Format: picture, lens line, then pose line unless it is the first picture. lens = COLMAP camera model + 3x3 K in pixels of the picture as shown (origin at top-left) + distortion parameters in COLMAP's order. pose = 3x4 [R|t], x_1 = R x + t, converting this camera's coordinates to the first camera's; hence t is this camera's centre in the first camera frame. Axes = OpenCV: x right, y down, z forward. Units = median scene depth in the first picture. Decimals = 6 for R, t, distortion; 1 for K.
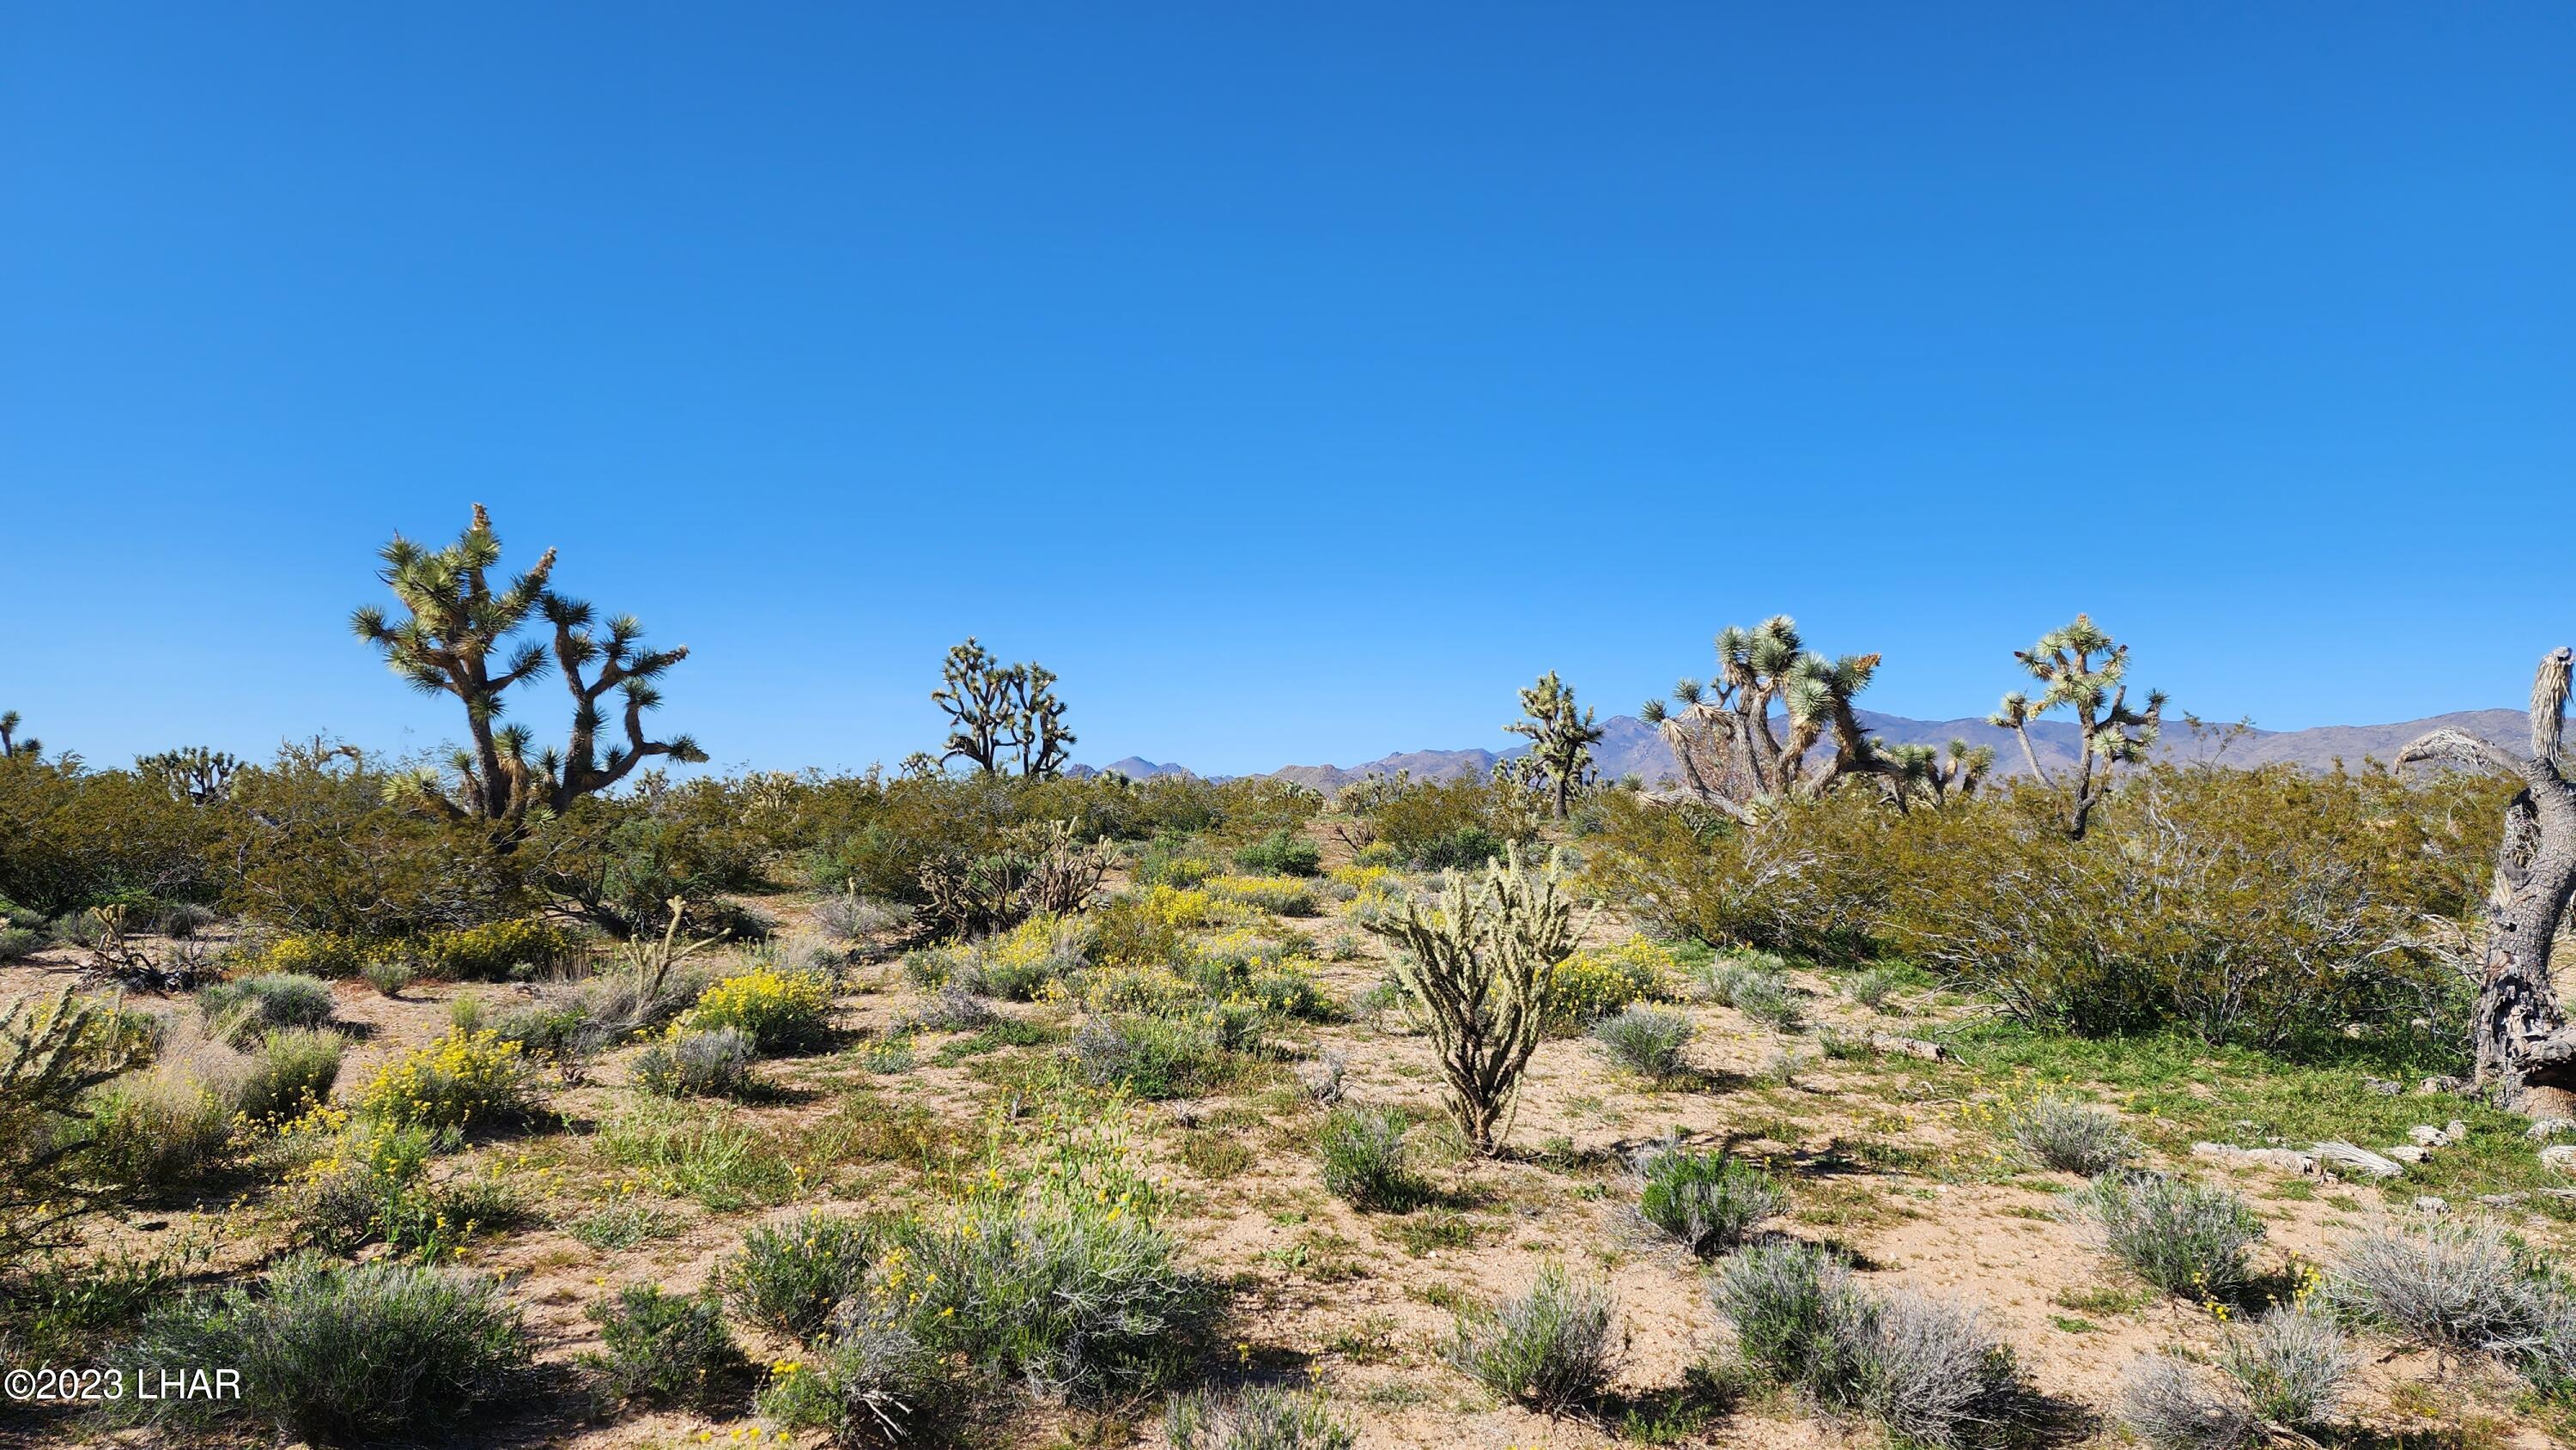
lens RADIAL K [[1589.6, 0, 1288.0], [0, 1589.6, 725.0], [0, 0, 1]] dist [0.063519, -0.101576]
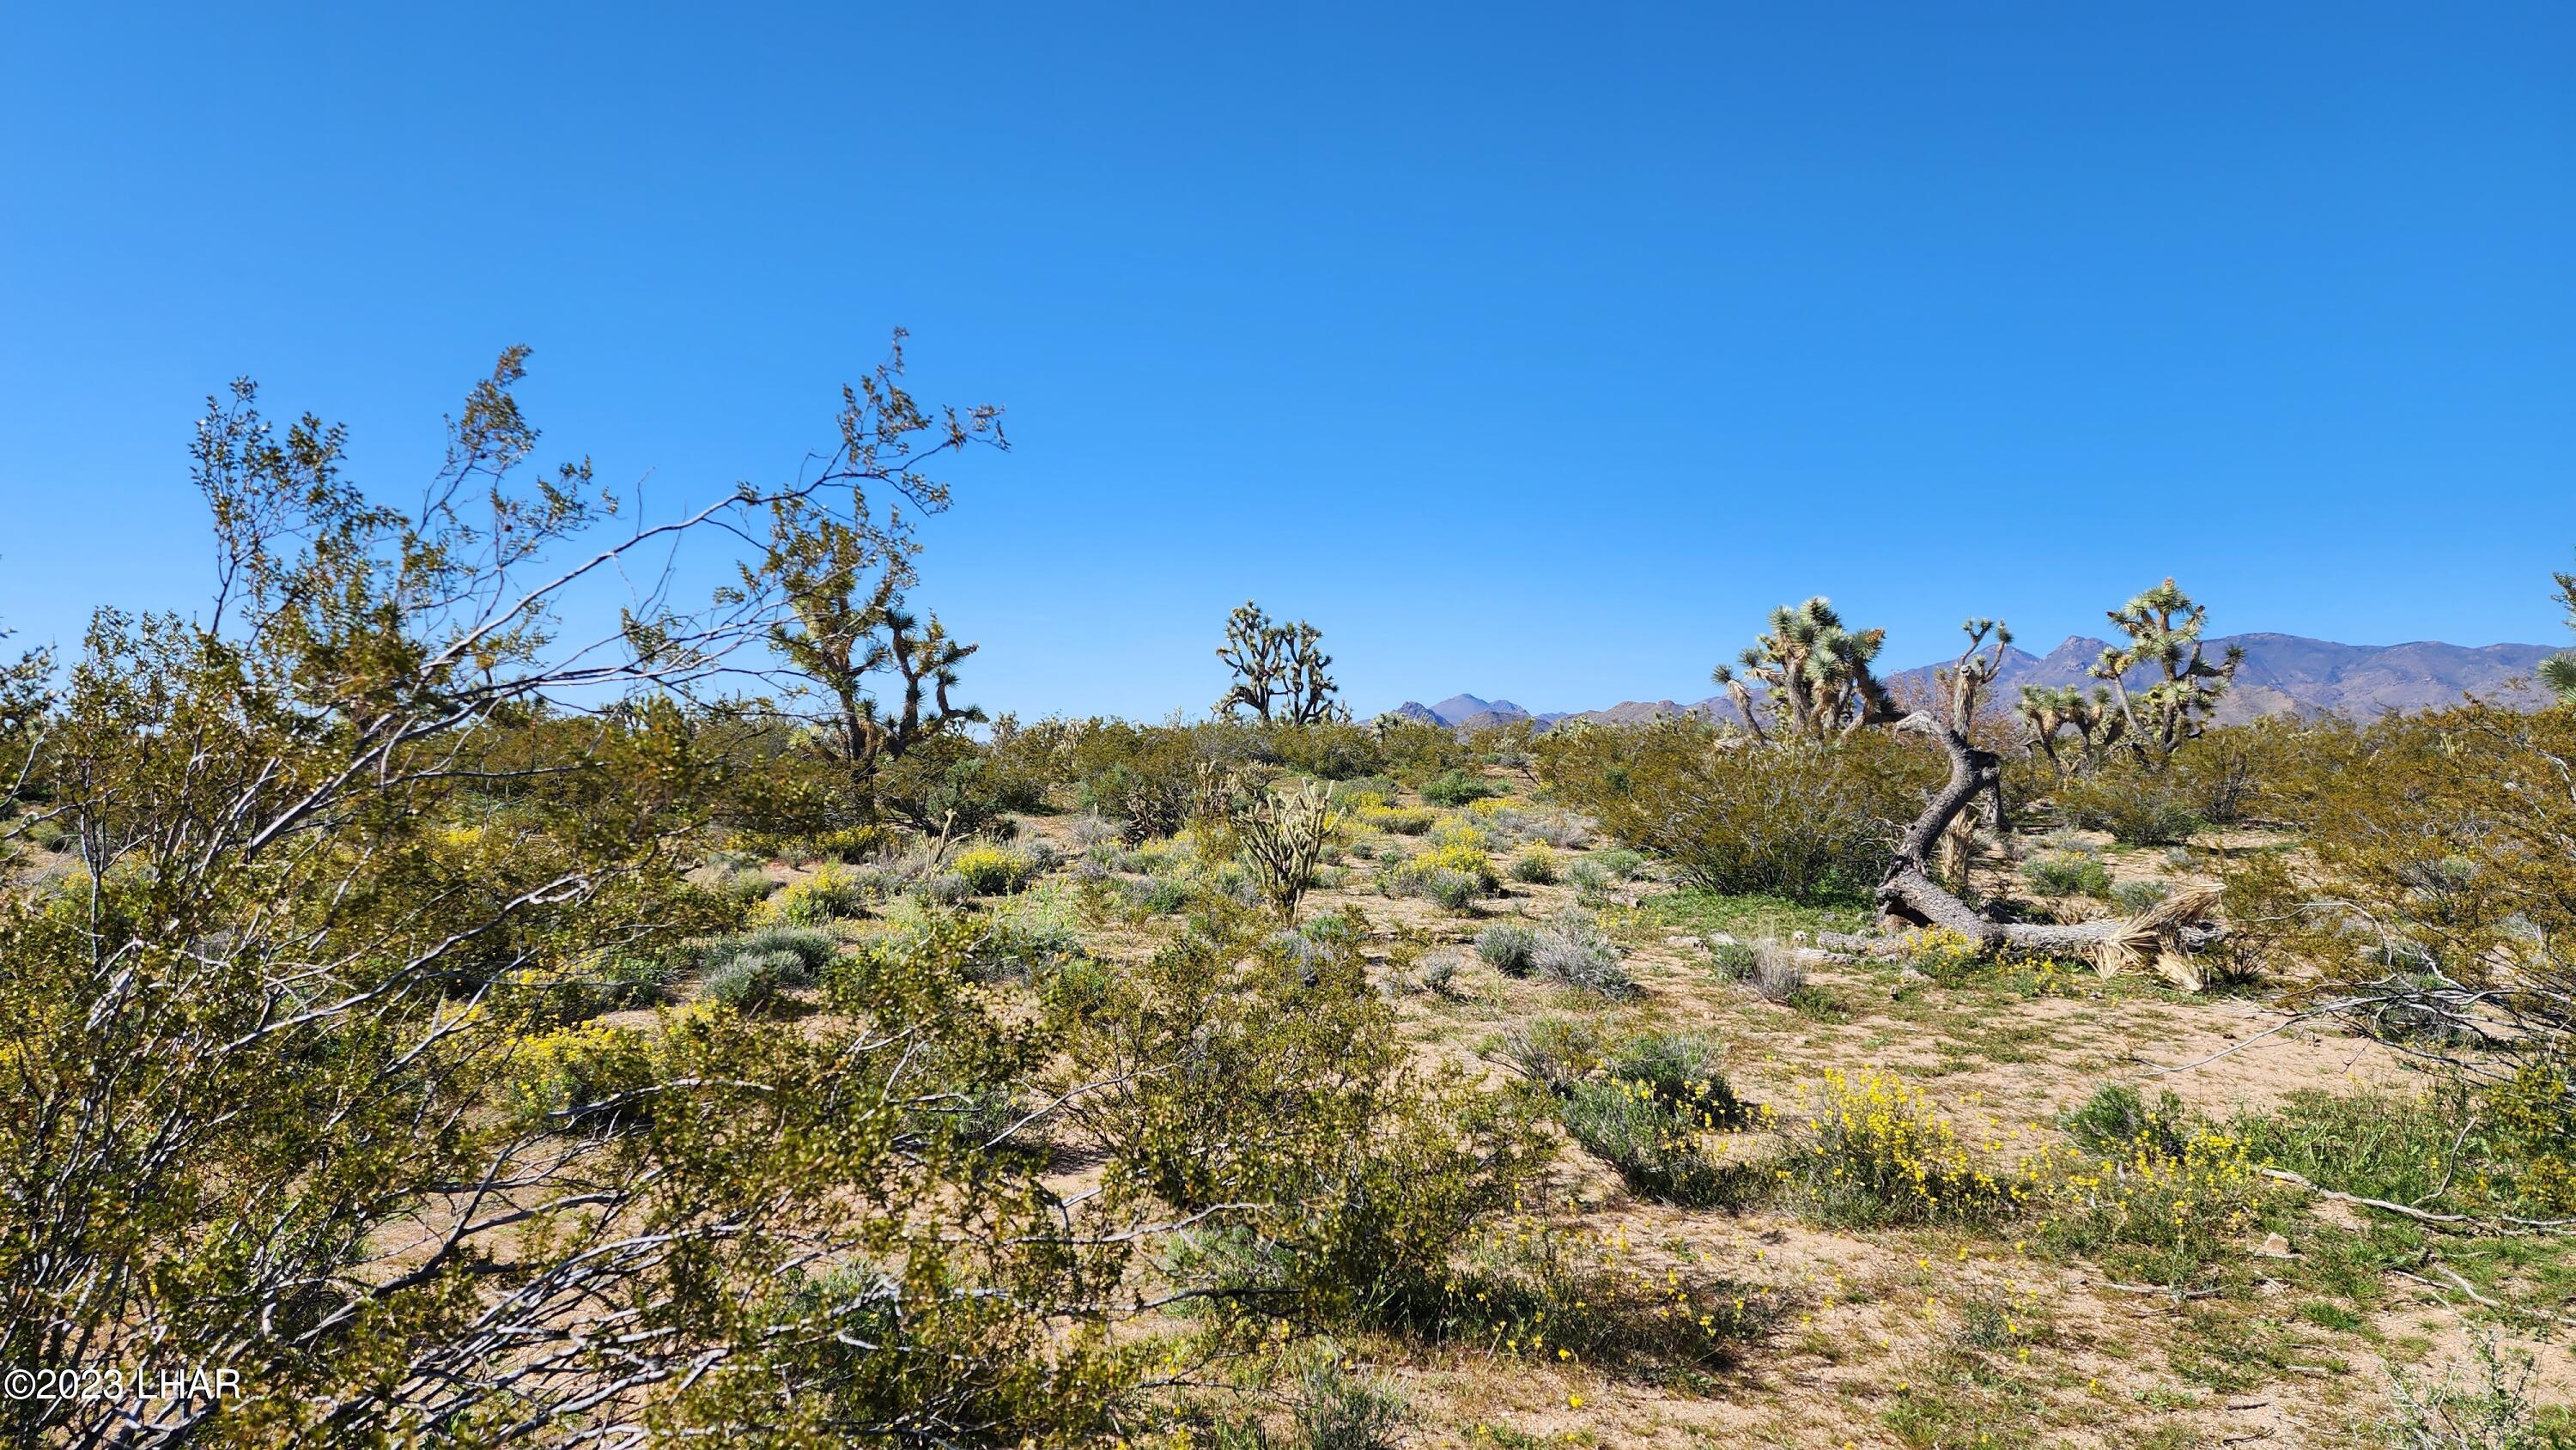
lens RADIAL K [[1589.6, 0, 1288.0], [0, 1589.6, 725.0], [0, 0, 1]] dist [0.063519, -0.101576]
pose [[0.978110, -0.003868, -0.208054, 0.145944], [0.012104, 0.999192, 0.038330, -0.019122], [0.207737, -0.040010, 0.977366, -0.259392]]
